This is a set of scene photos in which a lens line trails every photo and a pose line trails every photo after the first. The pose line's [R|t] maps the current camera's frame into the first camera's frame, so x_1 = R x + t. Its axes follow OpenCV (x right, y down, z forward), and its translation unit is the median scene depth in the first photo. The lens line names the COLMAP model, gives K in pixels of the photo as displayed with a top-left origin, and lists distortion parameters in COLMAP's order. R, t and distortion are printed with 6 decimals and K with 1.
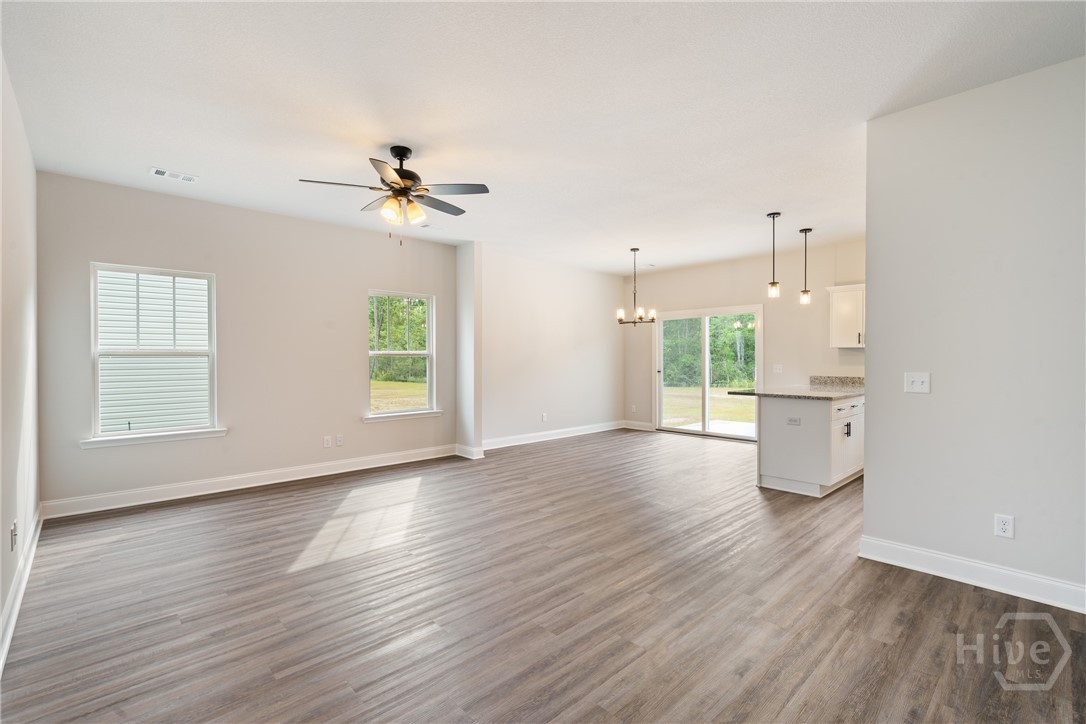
lens RADIAL K [[492.0, 0, 542.0], [0, 492.0, 363.1], [0, 0, 1]] dist [-0.002272, 0.000205]
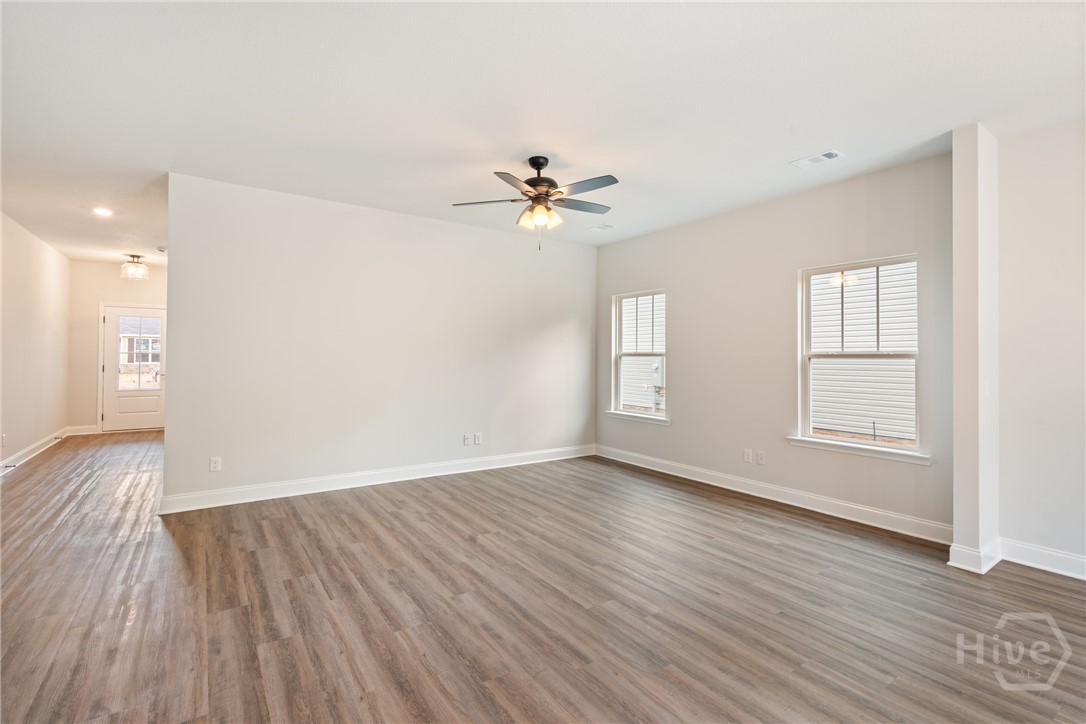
lens RADIAL K [[492.0, 0, 538.5], [0, 492.0, 356.1], [0, 0, 1]] dist [-0.002272, 0.000205]
pose [[-0.158828, -0.003358, -0.987301, 0.752097], [-0.014830, 0.999890, -0.001015, -0.016270], [0.987195, 0.014481, -0.158860, 1.186342]]
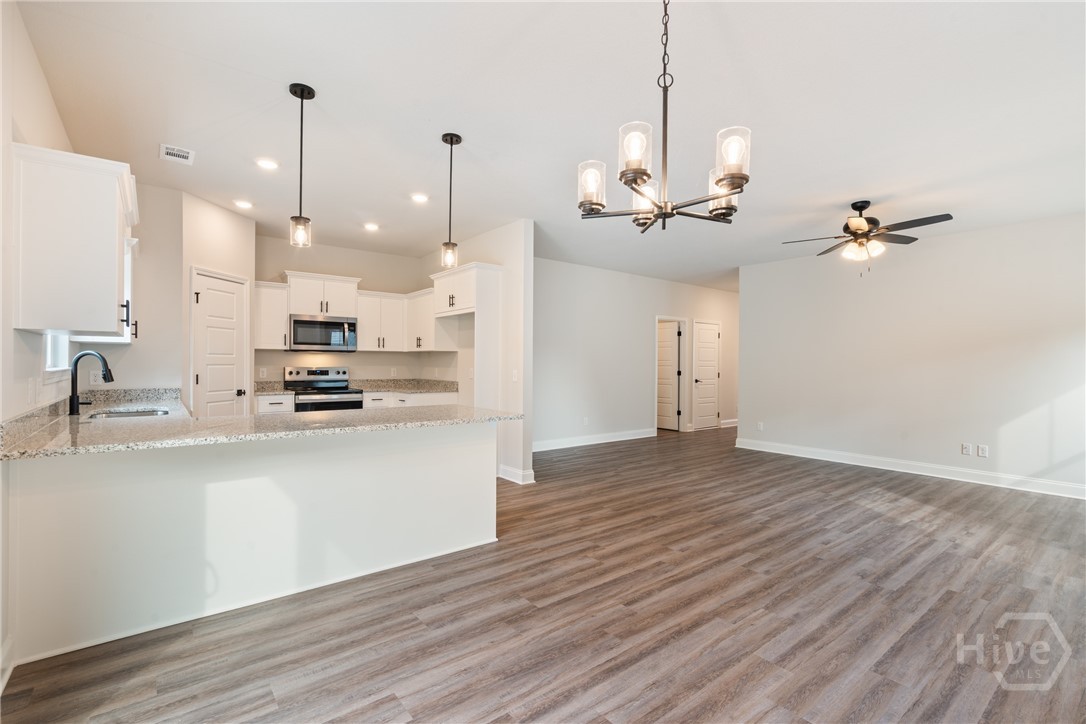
lens RADIAL K [[492.0, 0, 539.4], [0, 492.0, 362.2], [0, 0, 1]] dist [-0.002272, 0.000205]
pose [[-0.996030, -0.009038, 0.088561, 0.441588], [-0.008032, 0.999899, 0.011706, -0.029347], [-0.088658, 0.010949, -0.996002, 2.399838]]
